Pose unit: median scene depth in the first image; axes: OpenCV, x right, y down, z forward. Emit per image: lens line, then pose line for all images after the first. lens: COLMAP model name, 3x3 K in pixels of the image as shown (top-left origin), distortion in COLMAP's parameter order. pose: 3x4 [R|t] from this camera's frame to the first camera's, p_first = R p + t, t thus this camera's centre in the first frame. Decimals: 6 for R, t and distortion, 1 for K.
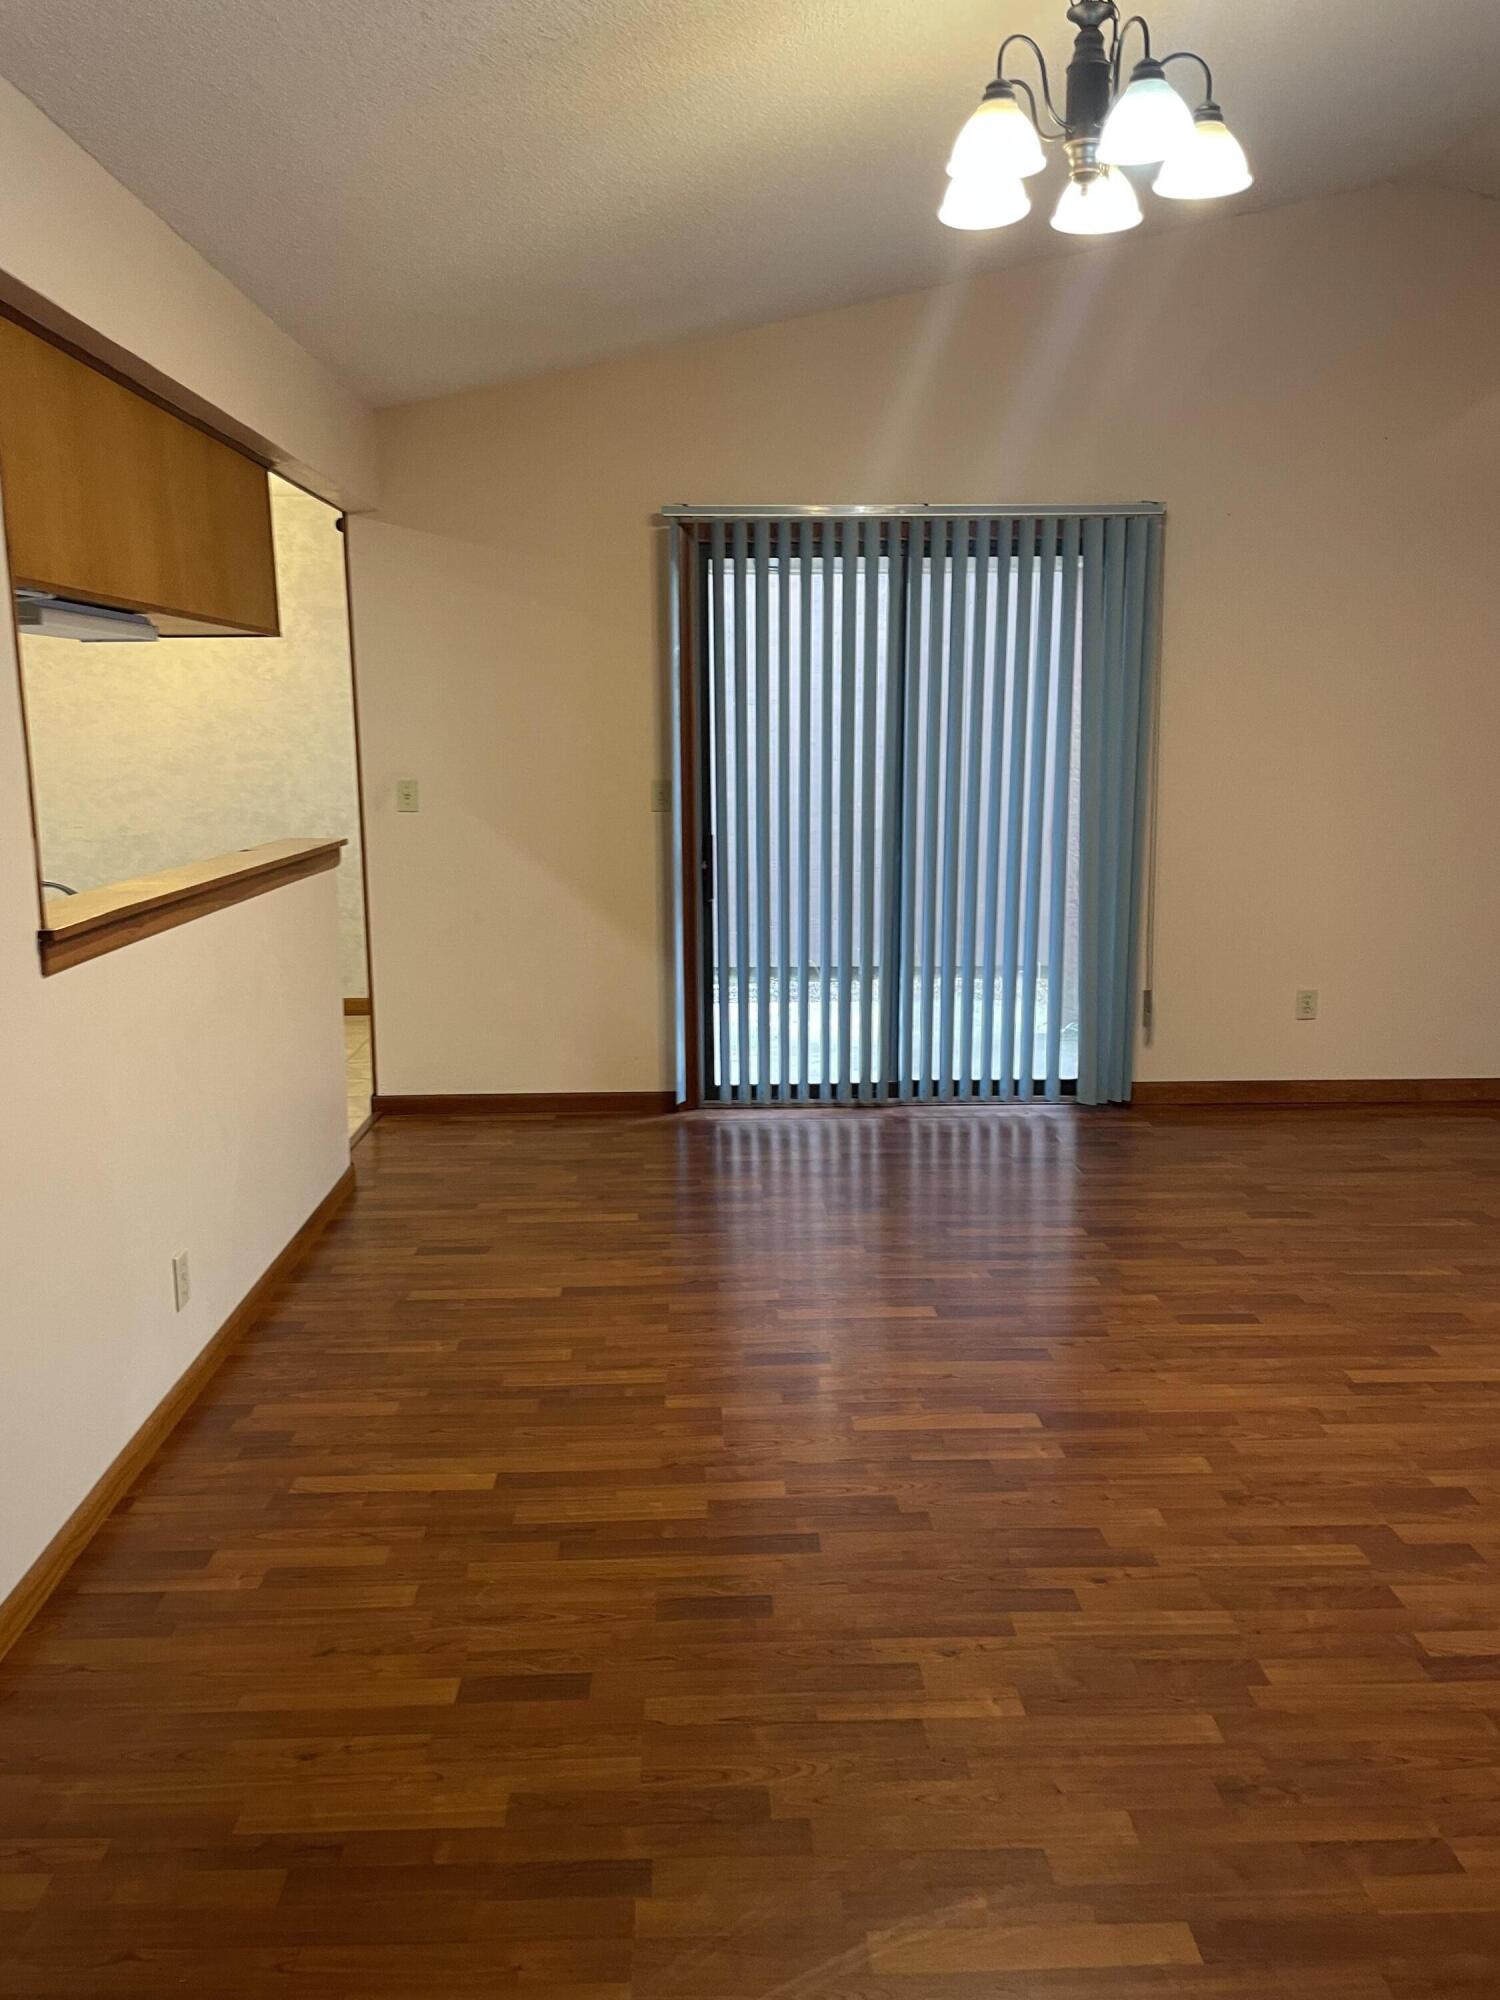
lens RADIAL K [[1507.4, 0, 742.4], [0, 1507.4, 1019.7], [0, 0, 1]] dist [0.098521, -0.131076]
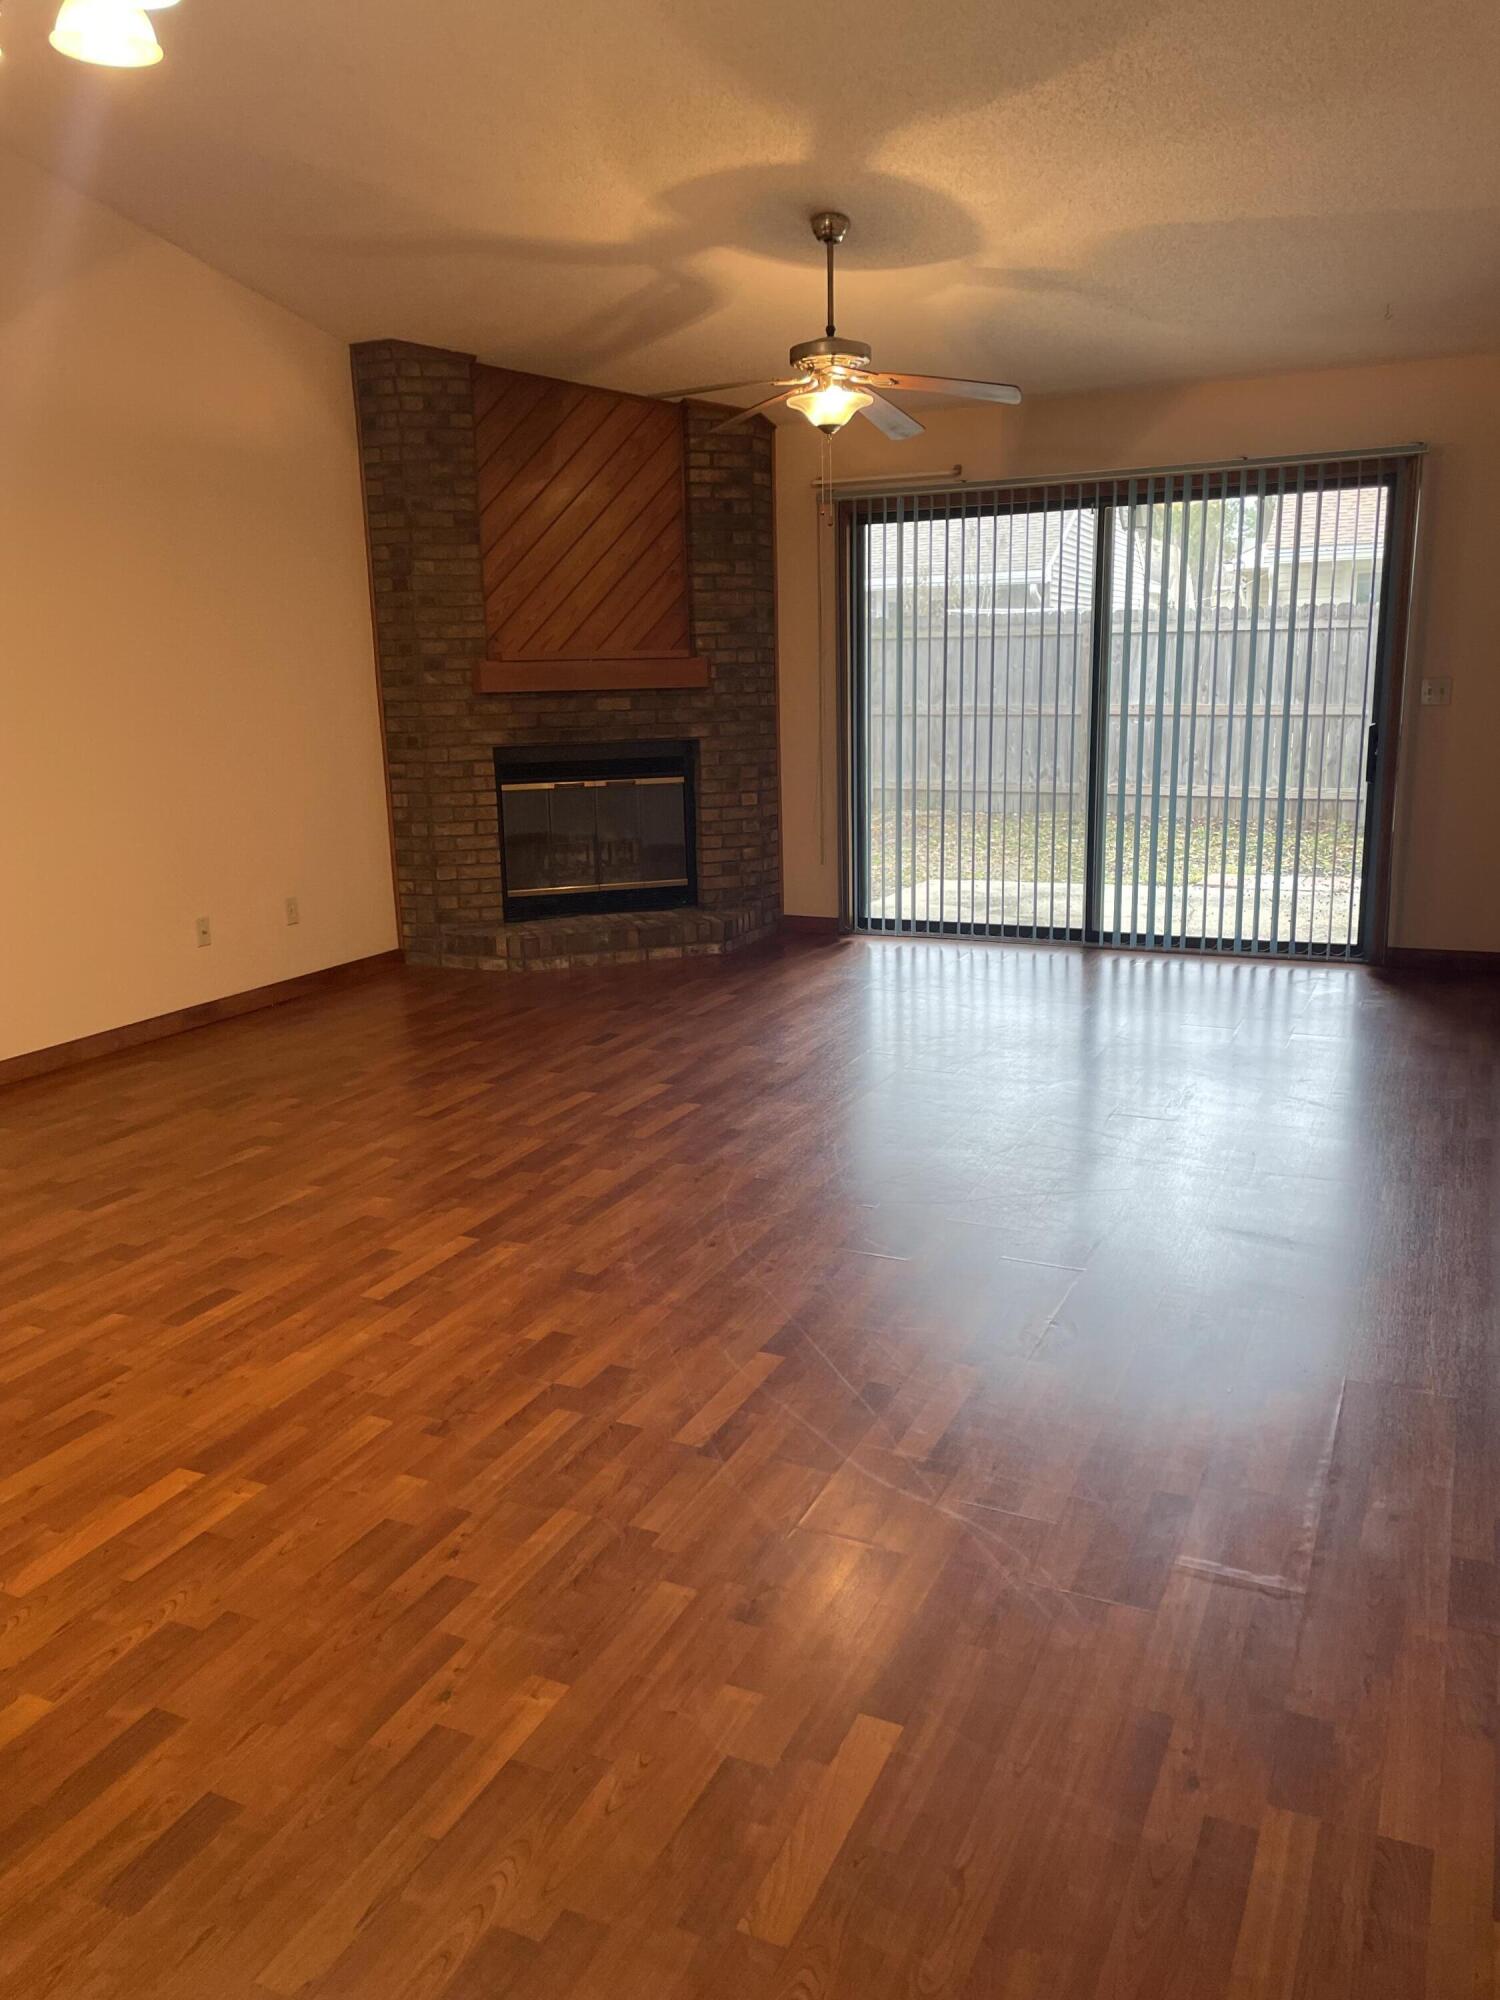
lens RADIAL K [[1507.4, 0, 742.4], [0, 1507.4, 1019.7], [0, 0, 1]] dist [0.098521, -0.131076]
pose [[0.454297, -0.214240, 0.864706, -0.376915], [0.196440, 0.970851, 0.137333, -0.045184], [-0.868922, 0.107473, 0.483140, 0.299074]]
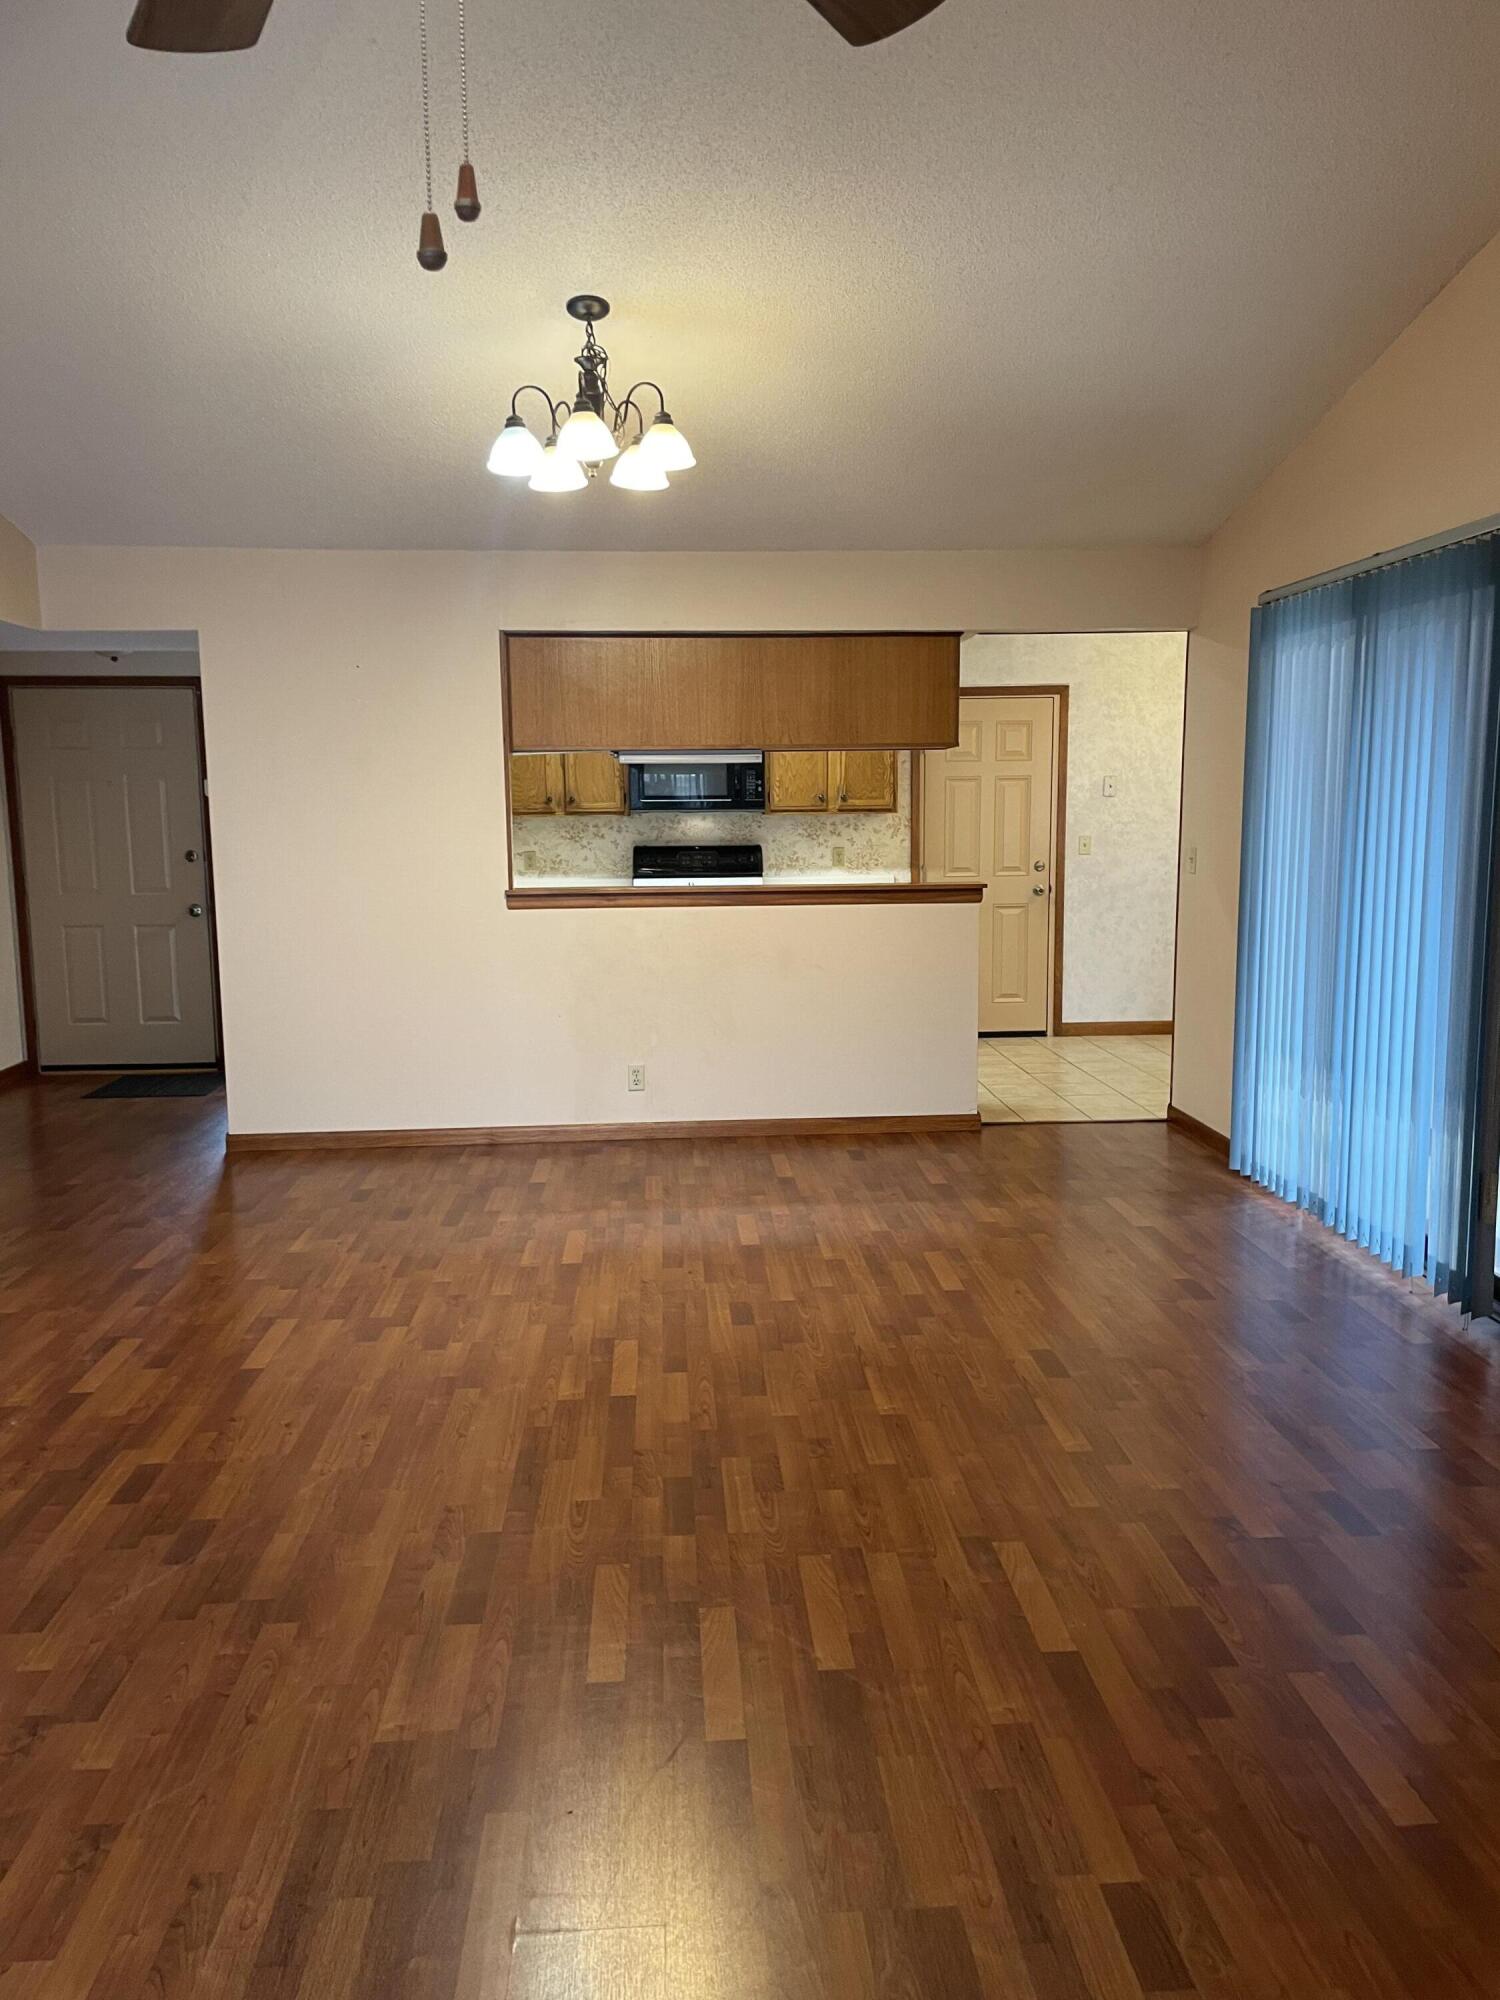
lens RADIAL K [[1507.4, 0, 742.4], [0, 1507.4, 1019.7], [0, 0, 1]] dist [0.098521, -0.131076]
pose [[0.026933, 0.145739, -0.988956, 1.755306], [-0.183308, 0.973260, 0.138433, -0.227312], [0.982686, 0.177555, 0.052928, 1.102499]]
